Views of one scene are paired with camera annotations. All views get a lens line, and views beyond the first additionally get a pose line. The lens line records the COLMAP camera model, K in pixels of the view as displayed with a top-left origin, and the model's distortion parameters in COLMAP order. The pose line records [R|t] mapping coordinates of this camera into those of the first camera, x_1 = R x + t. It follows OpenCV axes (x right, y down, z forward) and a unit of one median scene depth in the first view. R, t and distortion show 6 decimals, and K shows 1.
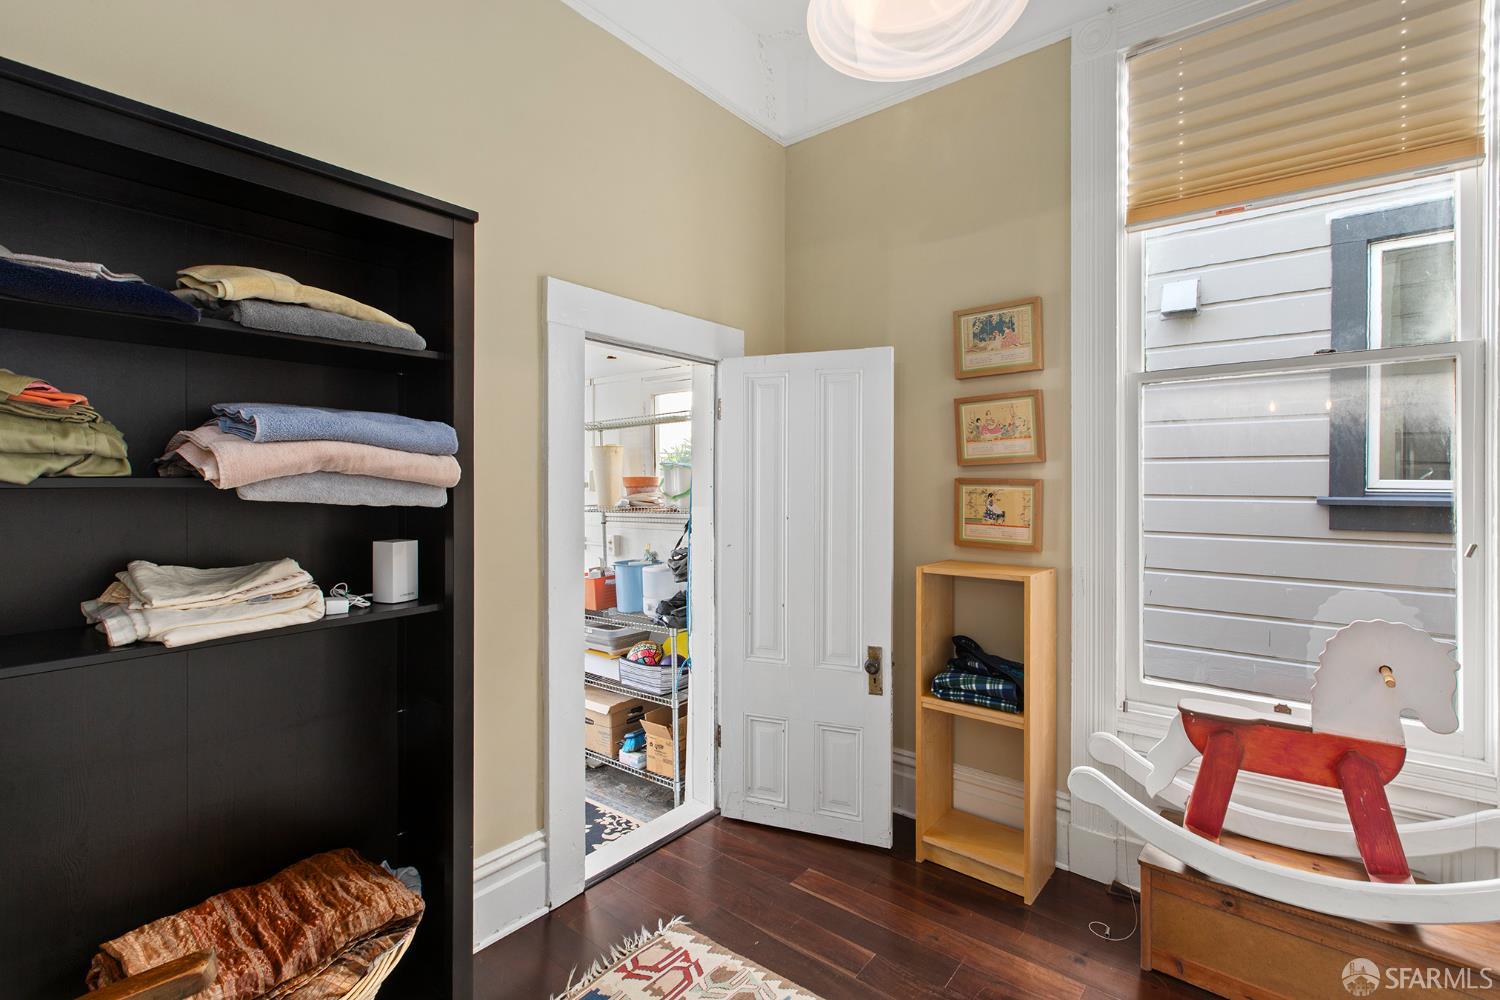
lens RADIAL K [[686.6, 0, 734.0], [0, 686.6, 483.6], [0, 0, 1]] dist [-0.001358, 0.000309]
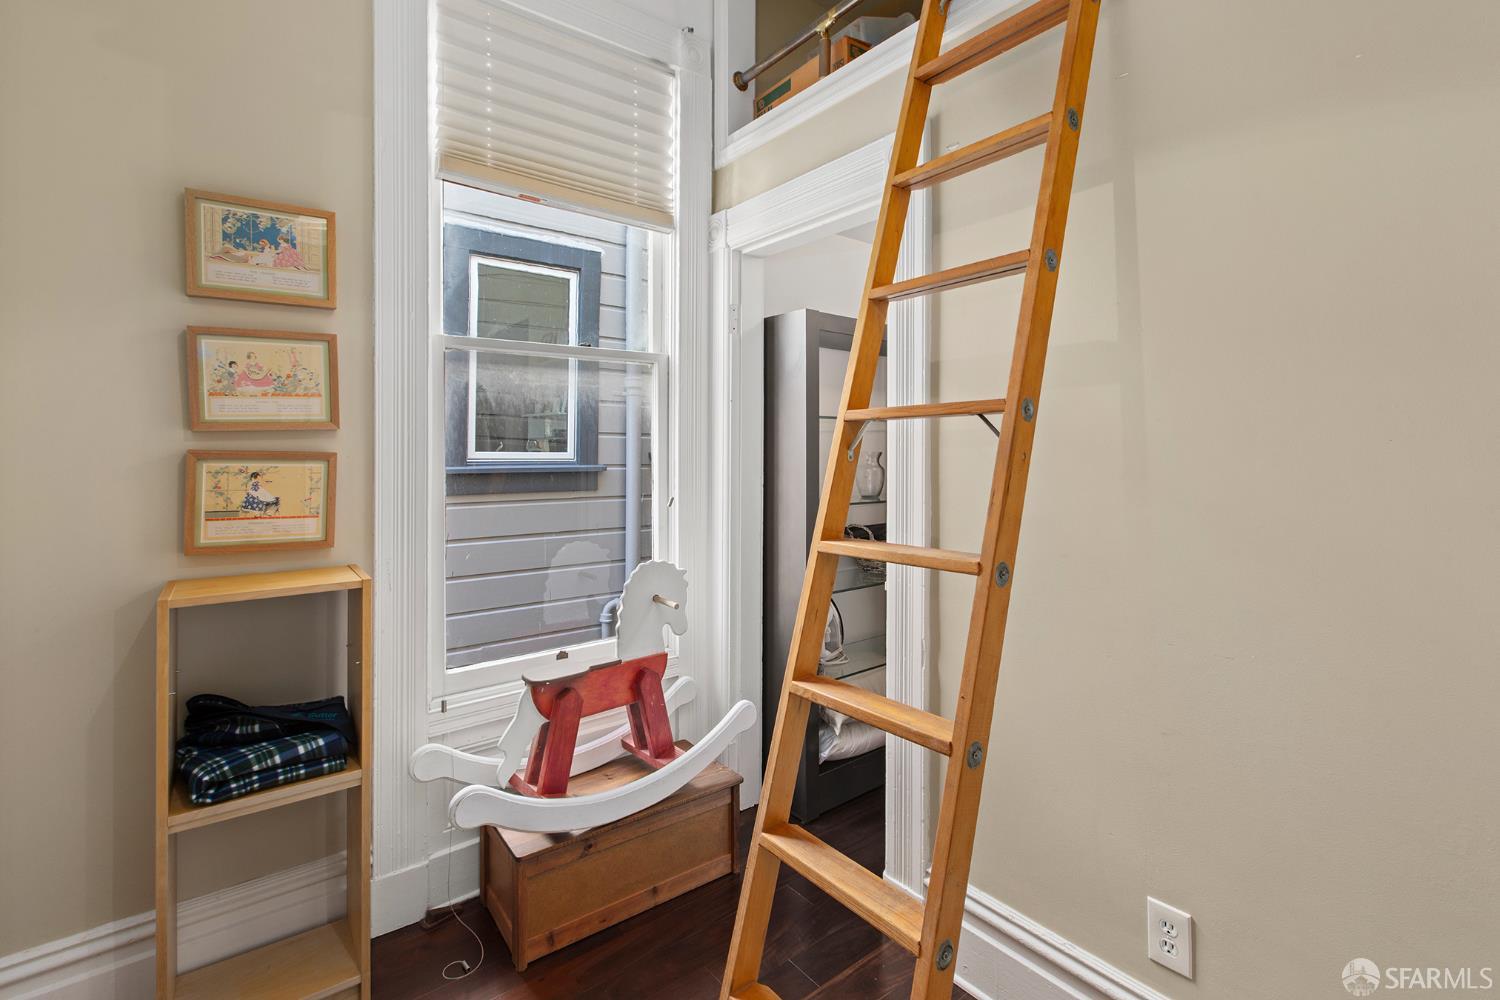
lens RADIAL K [[686.6, 0, 760.1], [0, 686.6, 448.3], [0, 0, 1]] dist [-0.001358, 0.000309]
pose [[0.204535, 0.003205, 0.978854, -0.203738], [0.005639, 0.999974, -0.004452, -0.004284], [-0.978843, 0.006431, 0.204512, 0.374322]]
